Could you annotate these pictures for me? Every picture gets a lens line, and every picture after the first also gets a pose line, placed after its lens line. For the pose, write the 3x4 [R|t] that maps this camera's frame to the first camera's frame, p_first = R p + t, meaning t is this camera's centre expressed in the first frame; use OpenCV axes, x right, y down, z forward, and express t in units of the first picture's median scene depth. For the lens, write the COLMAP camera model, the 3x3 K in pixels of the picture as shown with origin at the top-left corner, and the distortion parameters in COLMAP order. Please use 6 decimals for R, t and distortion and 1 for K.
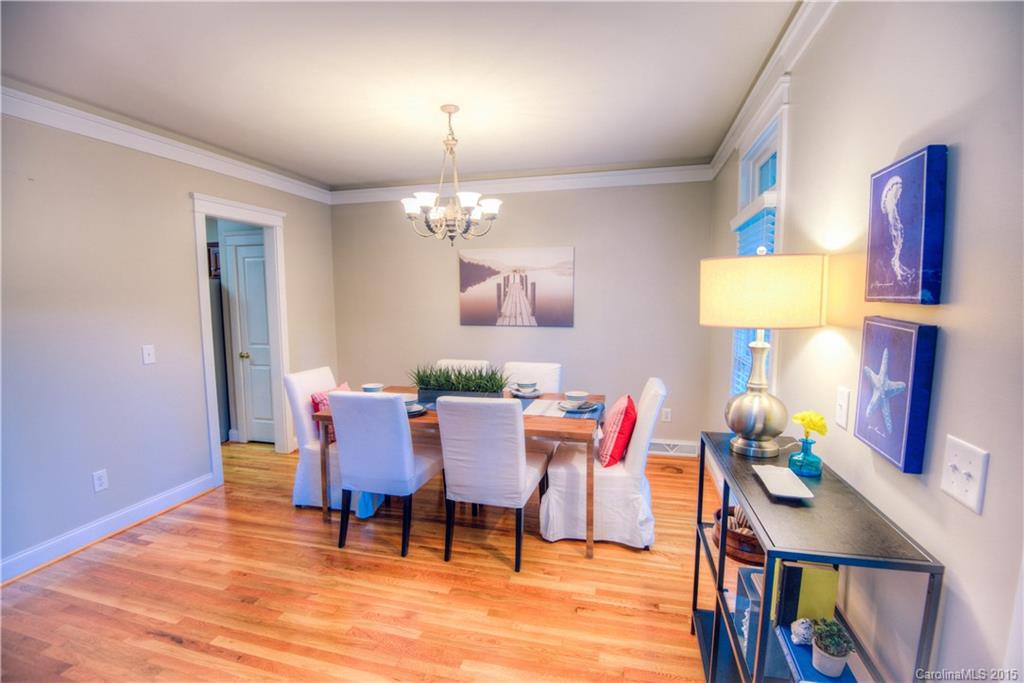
lens RADIAL K [[472.9, 0, 509.7], [0, 472.9, 344.9], [0, 0, 1]] dist [-0.014778, -0.018922]
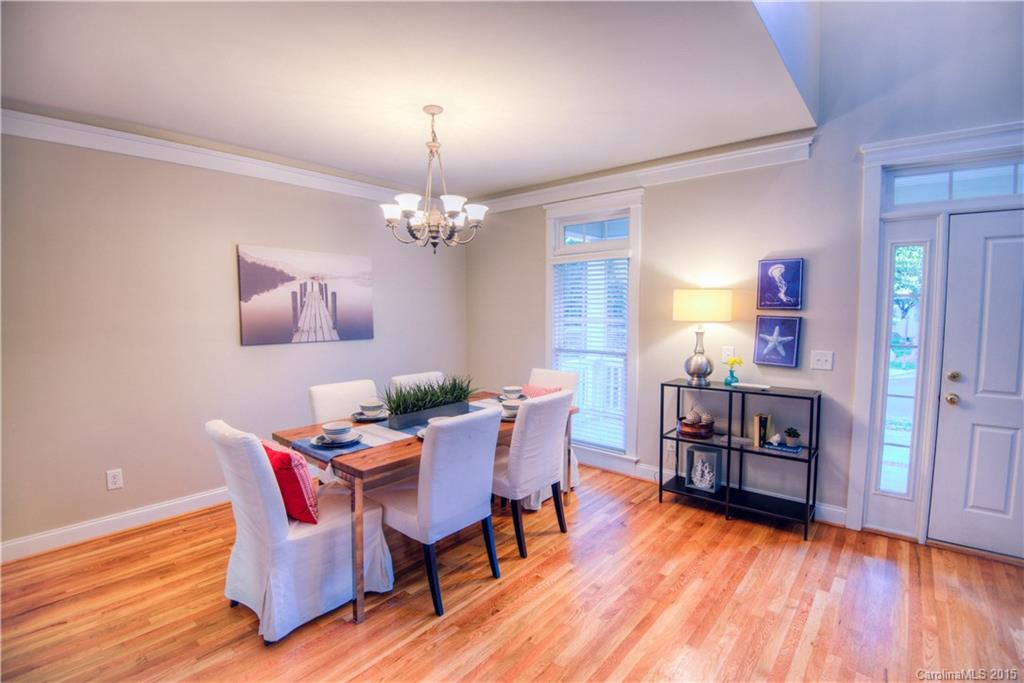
lens RADIAL K [[472.9, 0, 509.7], [0, 472.9, 344.9], [0, 0, 1]] dist [-0.014778, -0.018922]
pose [[0.435780, -0.065549, 0.897663, -0.622455], [0.090498, 0.995481, 0.028759, -0.027629], [-0.895492, 0.068704, 0.439743, 0.314058]]
